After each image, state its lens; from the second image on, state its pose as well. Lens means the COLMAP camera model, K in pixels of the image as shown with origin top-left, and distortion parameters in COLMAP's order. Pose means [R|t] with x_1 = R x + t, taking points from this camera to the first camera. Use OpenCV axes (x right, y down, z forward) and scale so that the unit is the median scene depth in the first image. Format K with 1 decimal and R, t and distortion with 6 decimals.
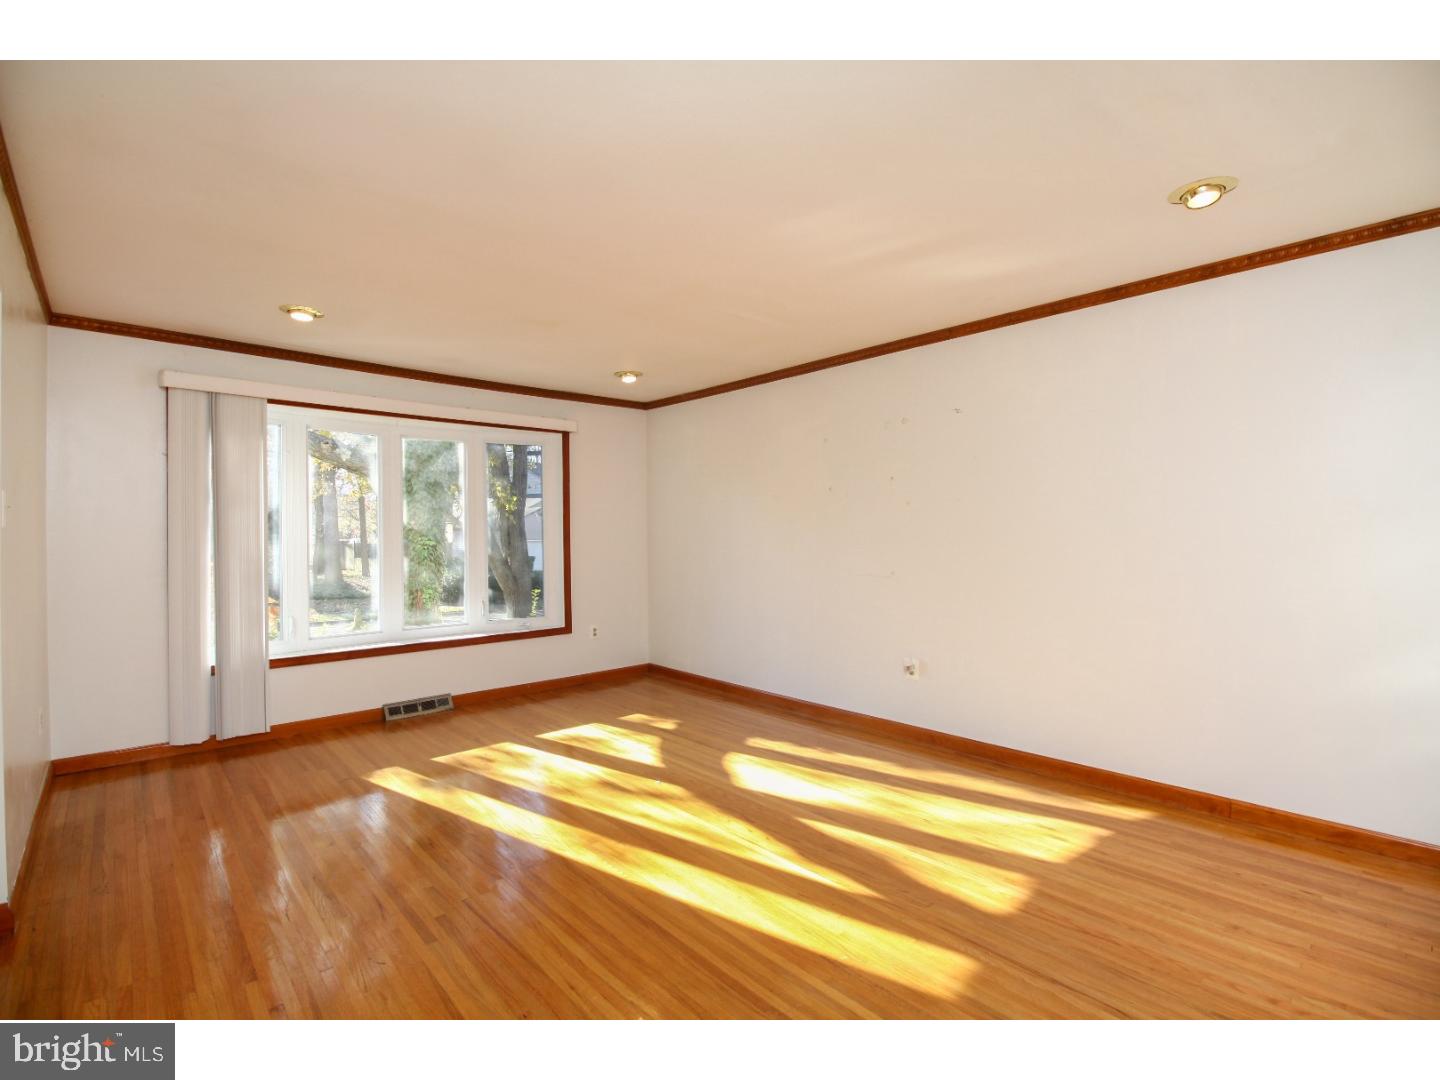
lens RADIAL K [[669.6, 0, 707.3], [0, 669.6, 545.8], [0, 0, 1]] dist [-0.007630, -0.001300]
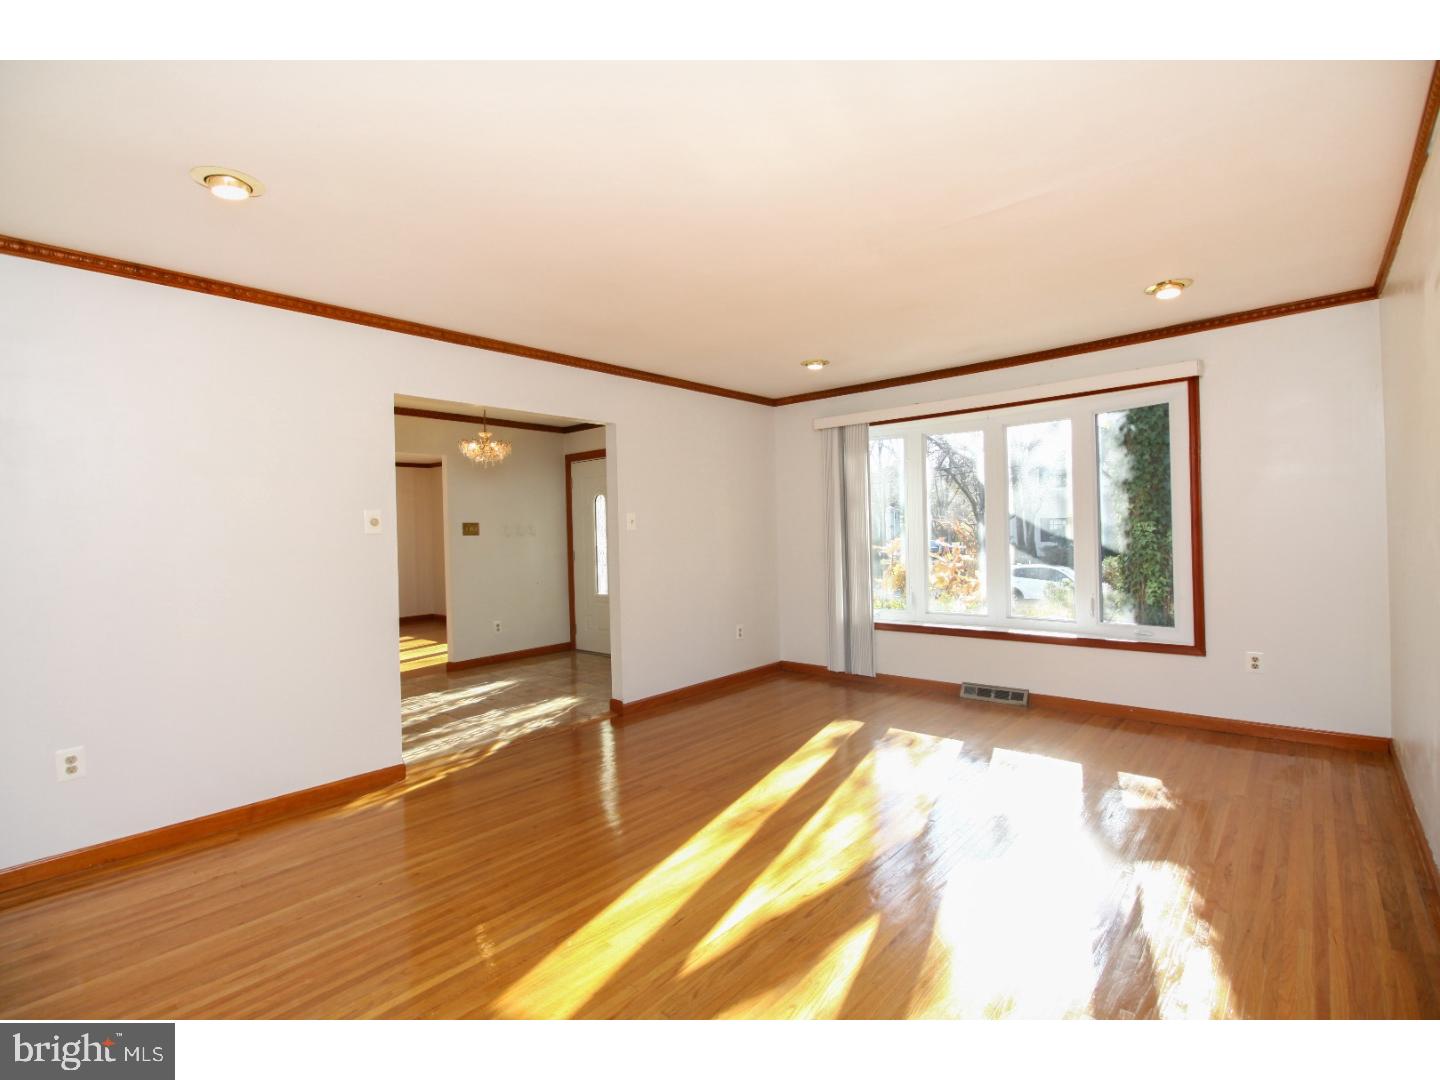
lens RADIAL K [[669.6, 0, 710.3], [0, 669.6, 546.4], [0, 0, 1]] dist [-0.007630, -0.001300]
pose [[0.110278, 0.024556, -0.993597, 0.624122], [0.009500, 0.999623, 0.025759, -0.015153], [0.993855, -0.012280, 0.110004, 0.553108]]
